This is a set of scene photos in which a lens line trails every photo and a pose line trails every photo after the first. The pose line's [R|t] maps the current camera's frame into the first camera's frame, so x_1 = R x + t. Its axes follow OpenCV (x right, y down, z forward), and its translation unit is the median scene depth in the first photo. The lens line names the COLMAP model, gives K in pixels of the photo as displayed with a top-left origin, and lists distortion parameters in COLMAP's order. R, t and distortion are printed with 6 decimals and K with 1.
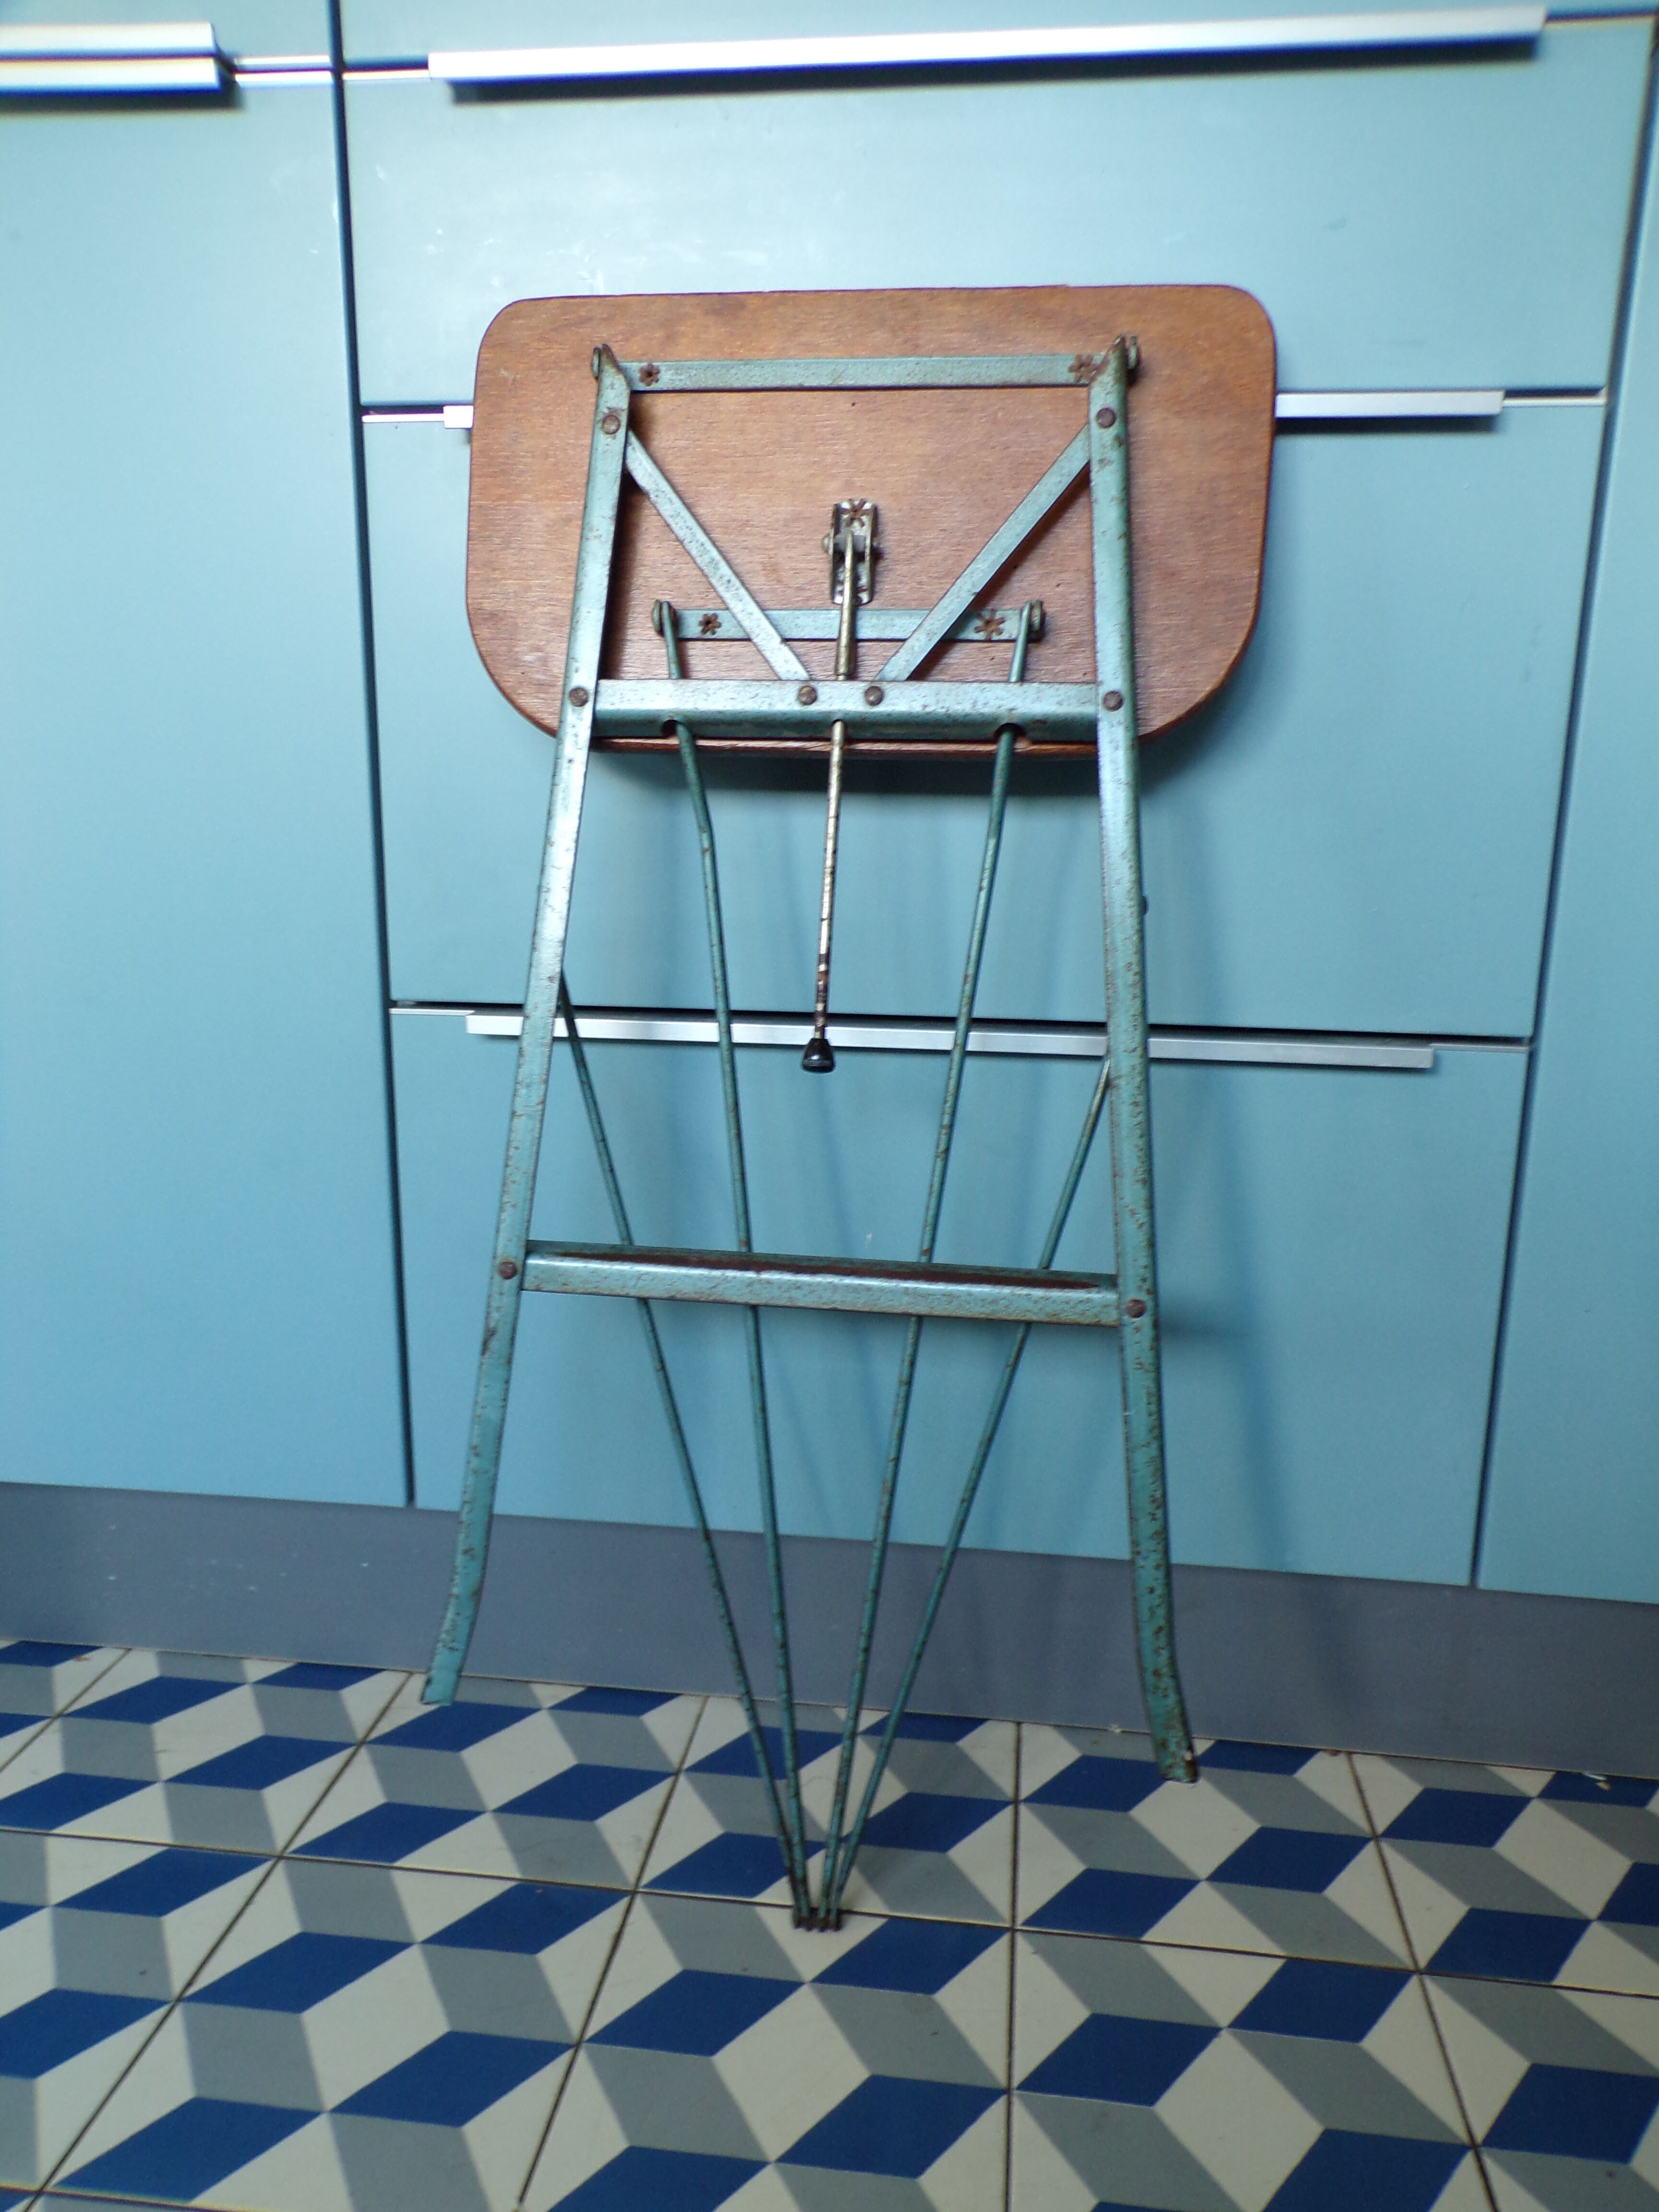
lens RADIAL K [[1534.7, 0, 837.7], [0, 1534.7, 1114.6], [0, 0, 1]] dist [0.006395, 0.008107]
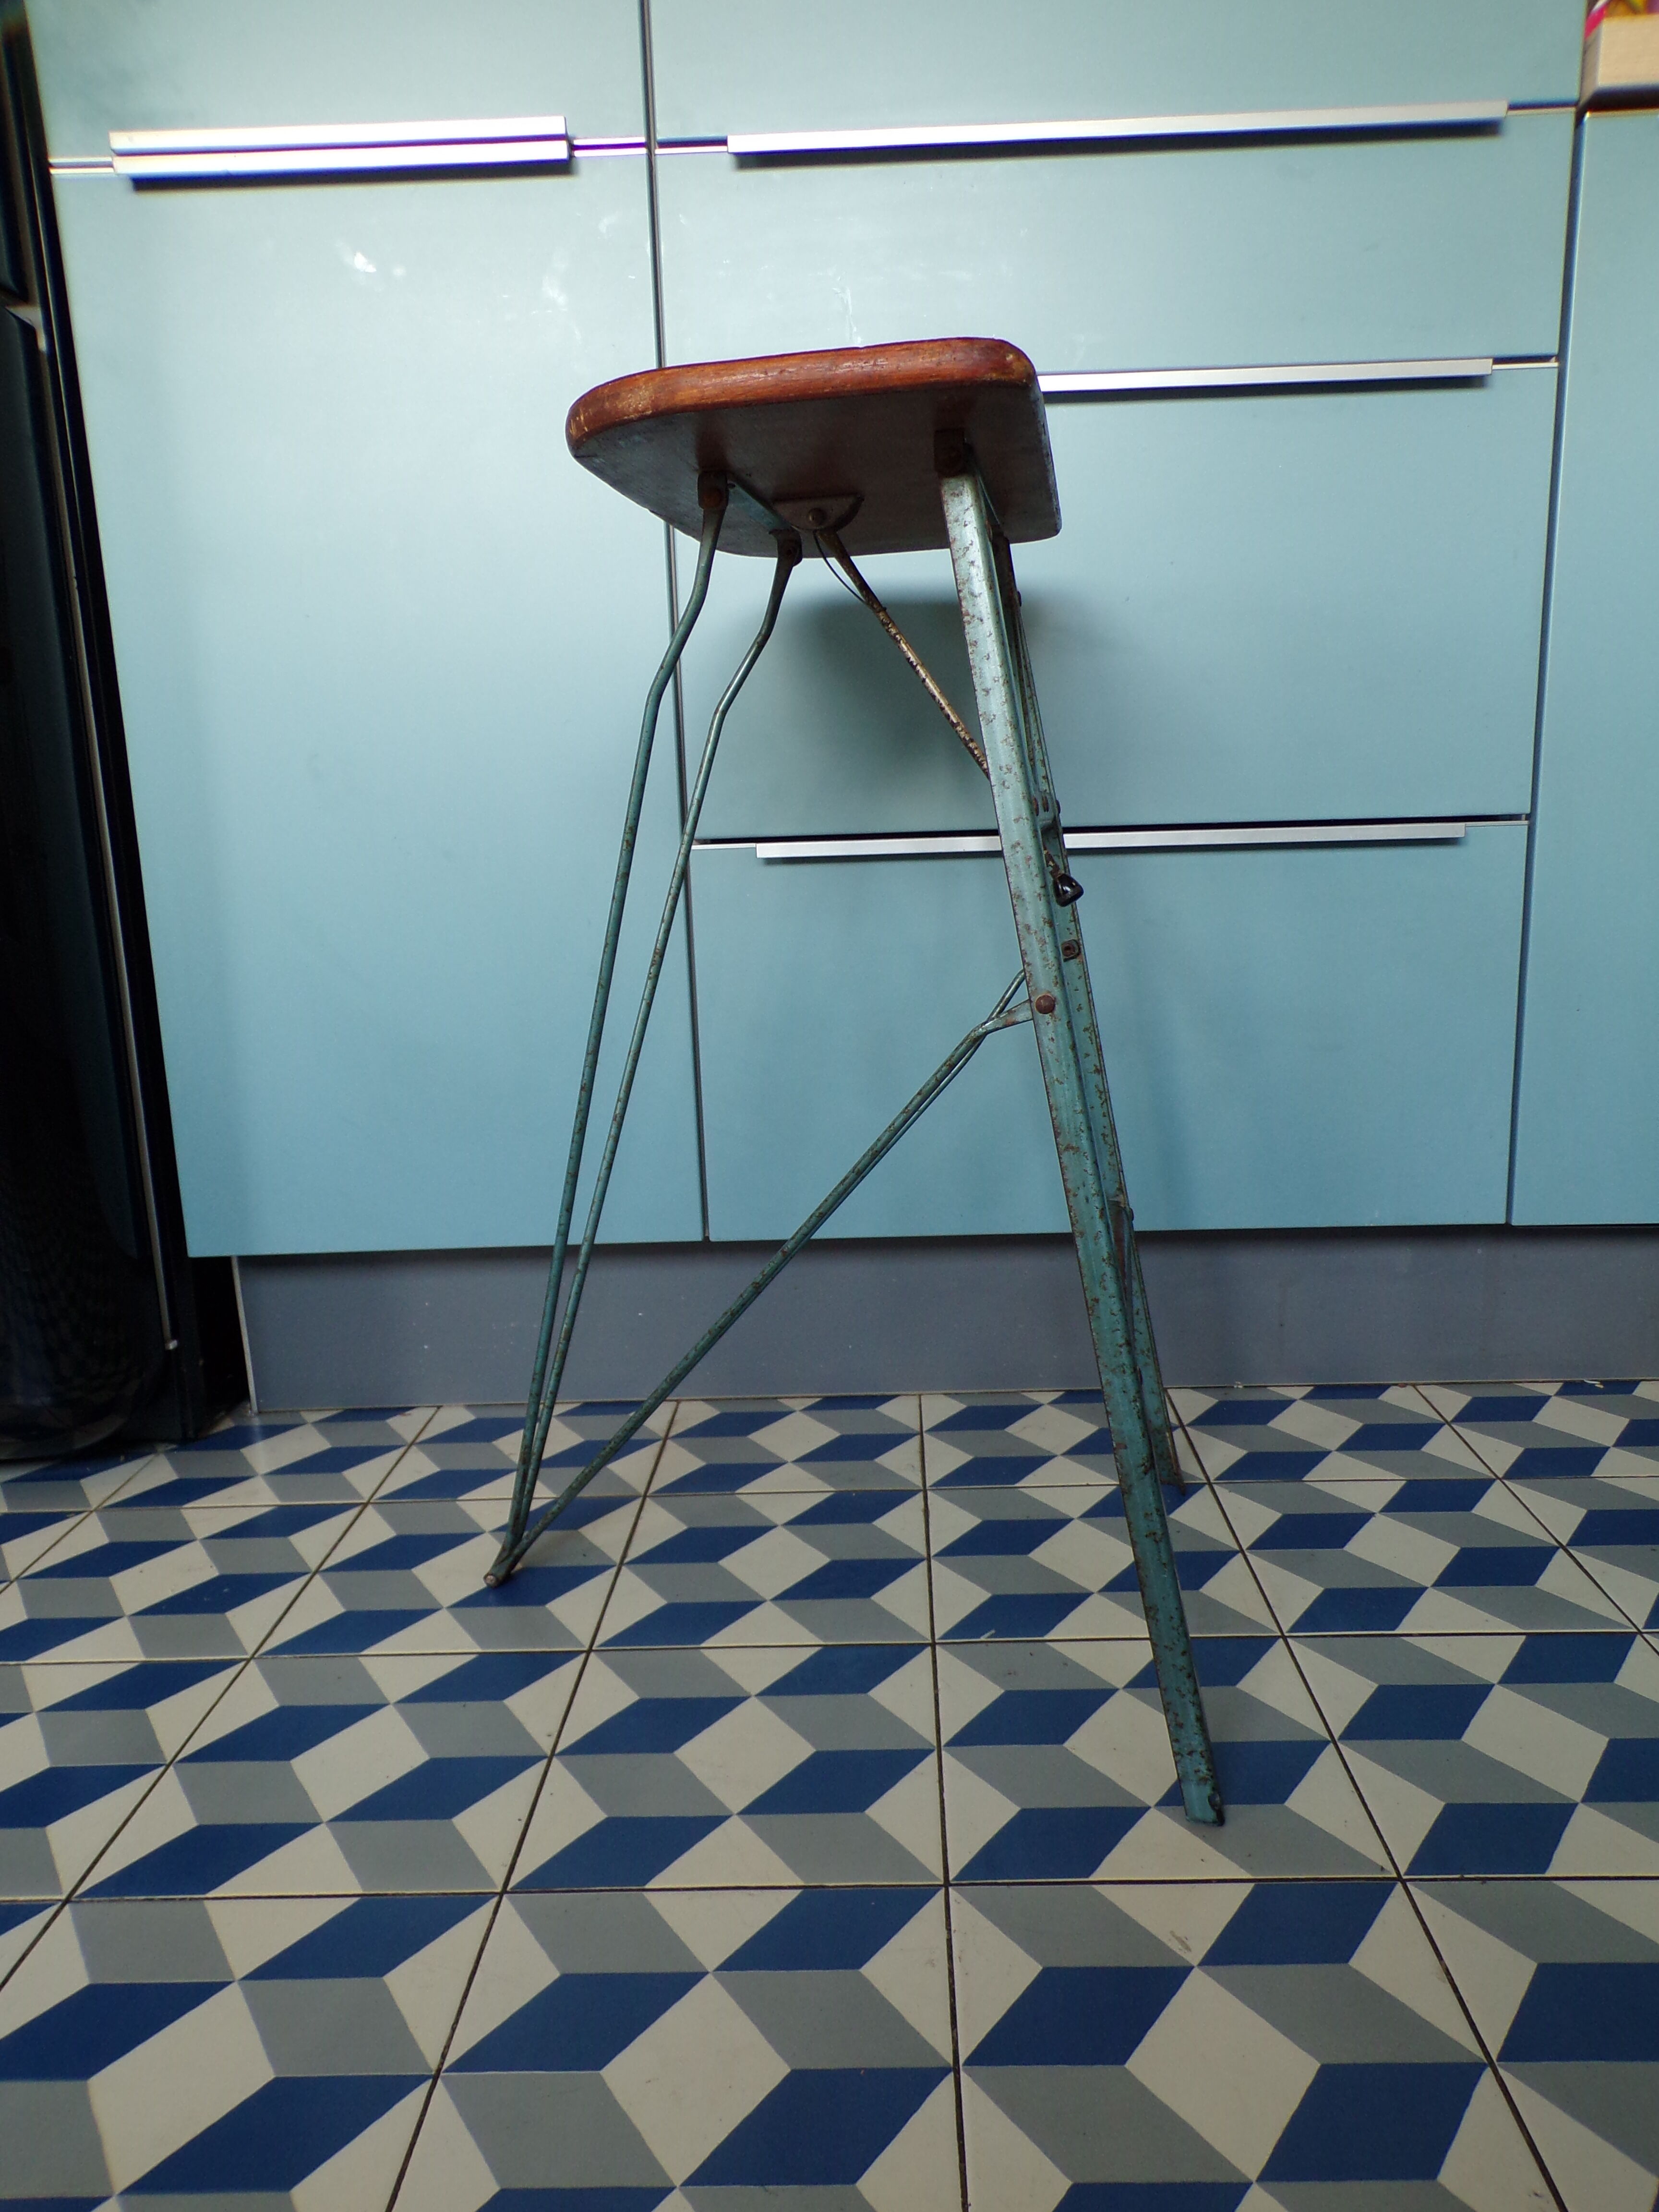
lens RADIAL K [[1534.7, 0, 834.8], [0, 1534.7, 1107.2], [0, 0, 1]] dist [0.006395, 0.008107]
pose [[0.994210, -0.061654, 0.088011, -0.297488], [0.063415, 0.997836, -0.017353, 0.185664], [-0.086750, 0.022833, 0.995968, -0.317529]]
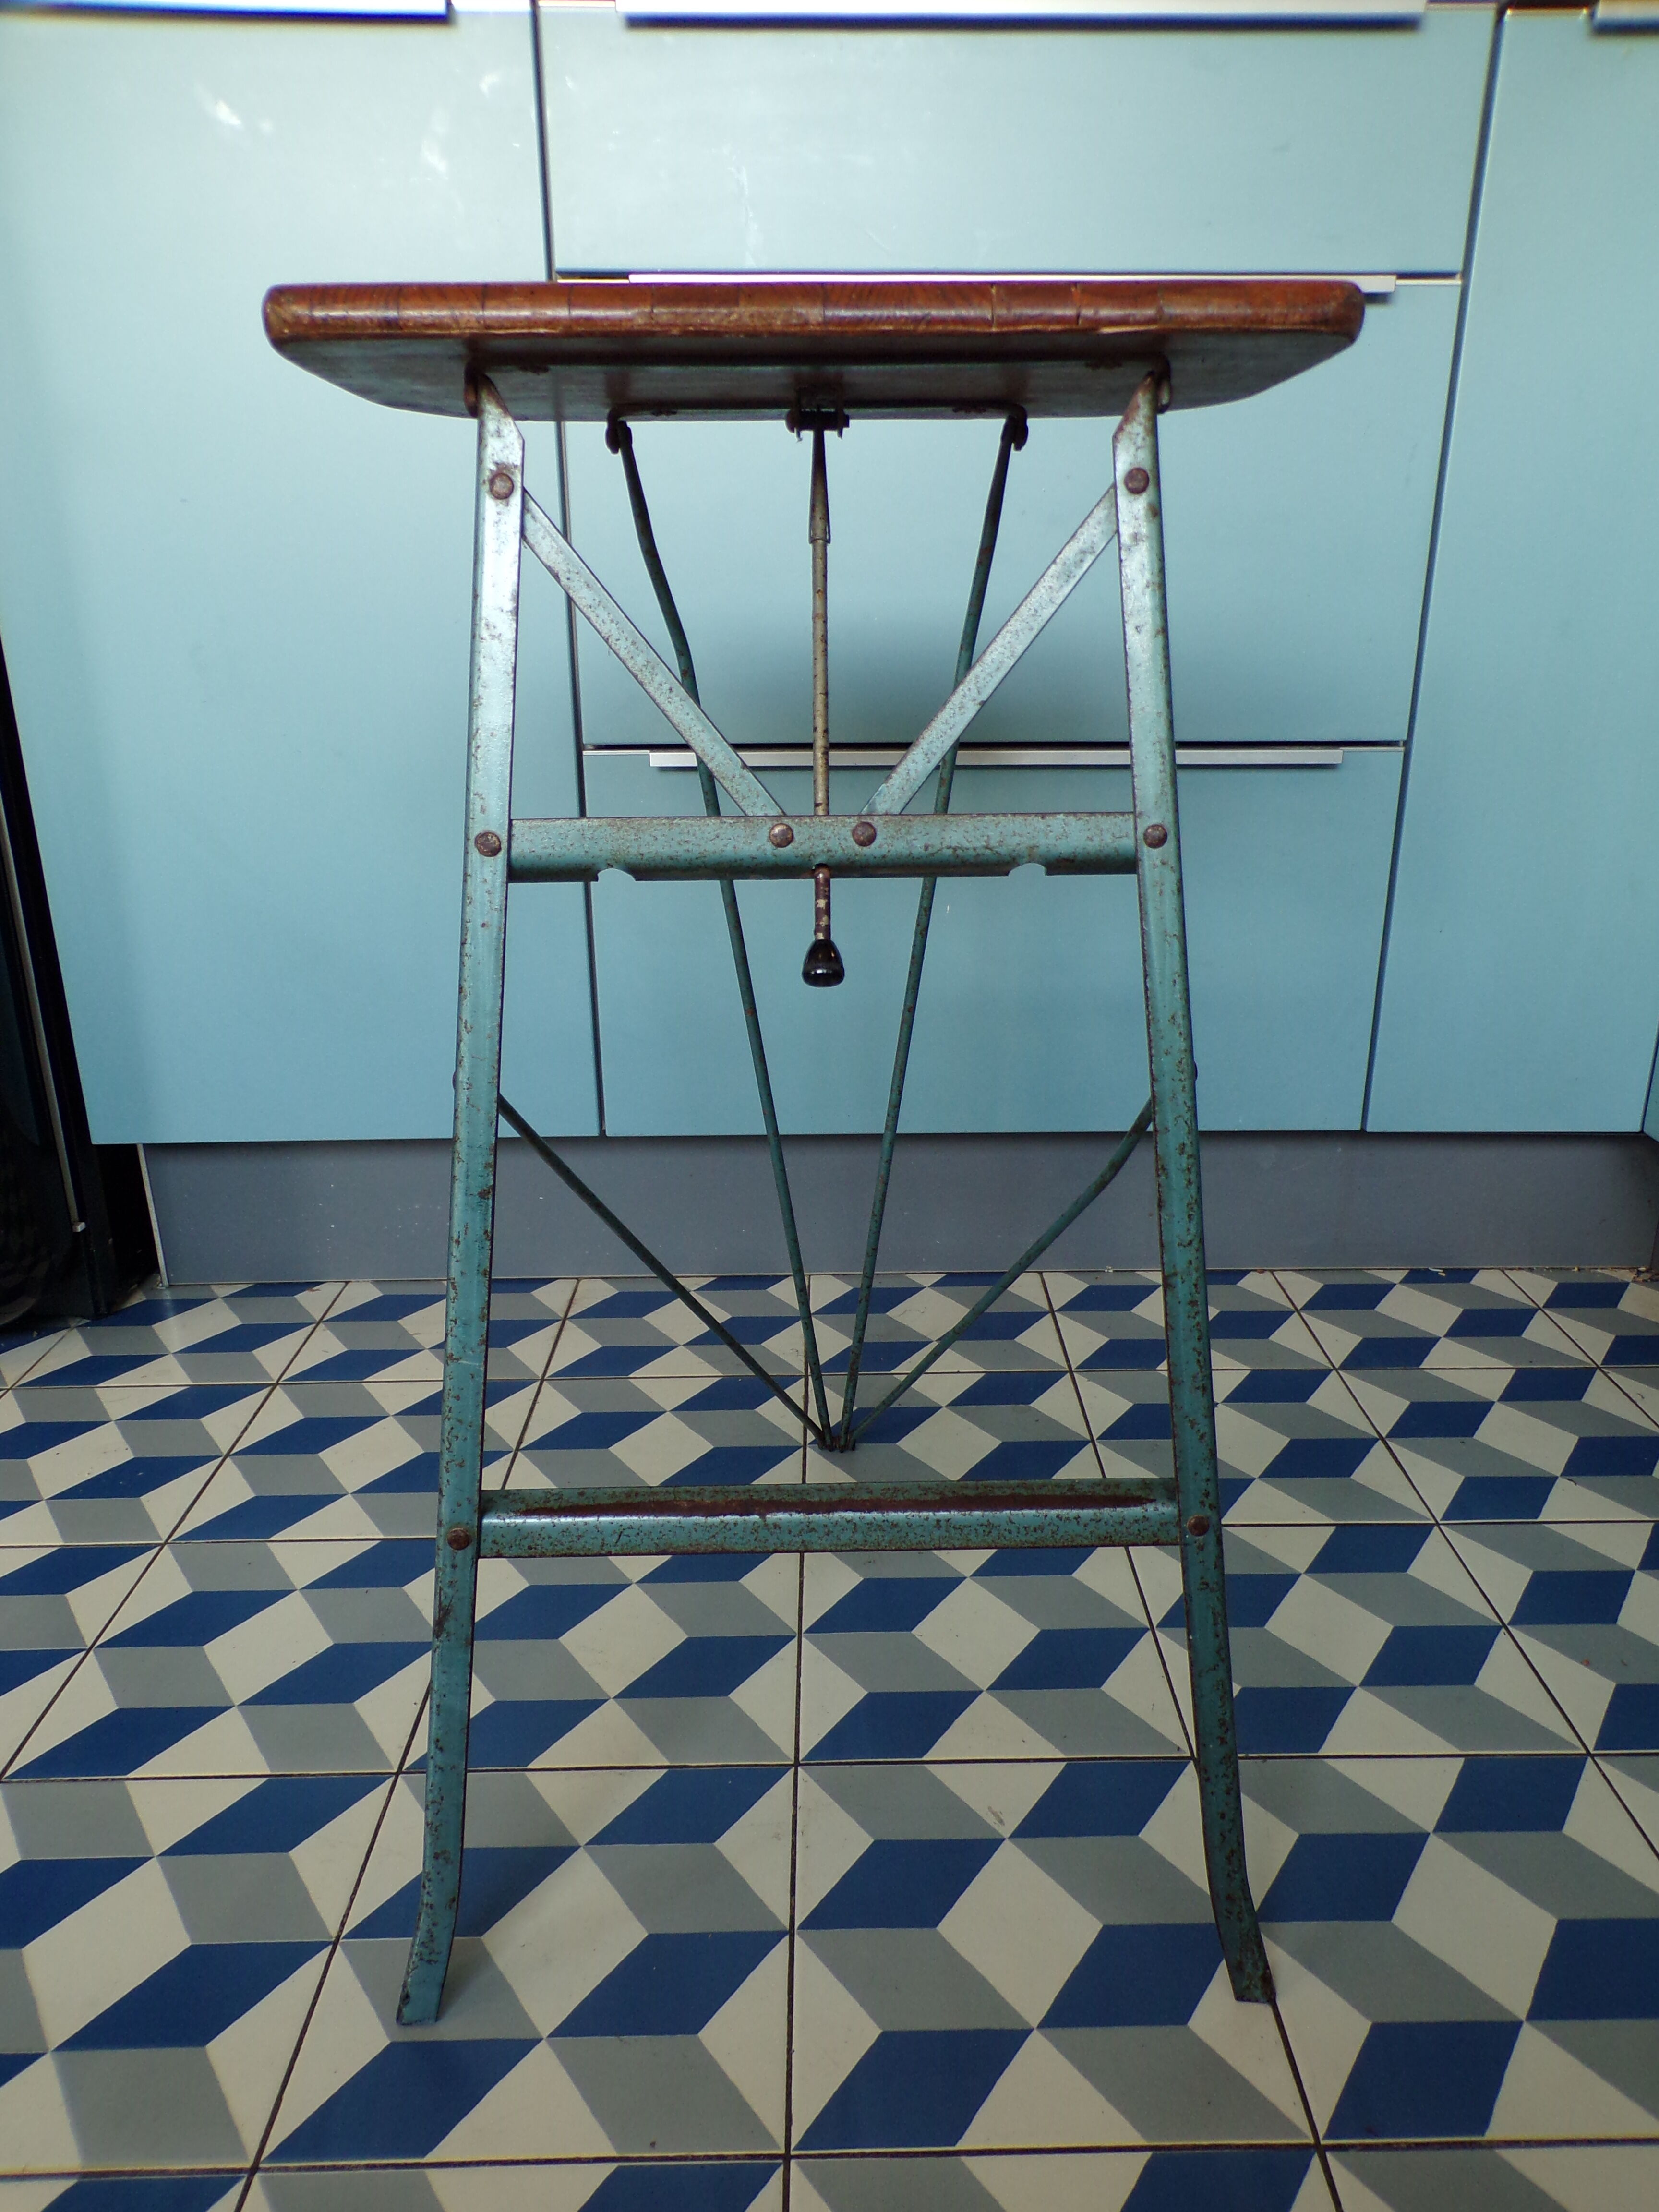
lens RADIAL K [[1534.7, 0, 838.2], [0, 1534.7, 1114.3], [0, 0, 1]] dist [0.006395, 0.008107]
pose [[0.990184, -0.060776, 0.125868, -0.259520], [0.045513, 0.991636, 0.120774, 0.091581], [-0.132155, -0.113859, 0.984668, -0.364041]]
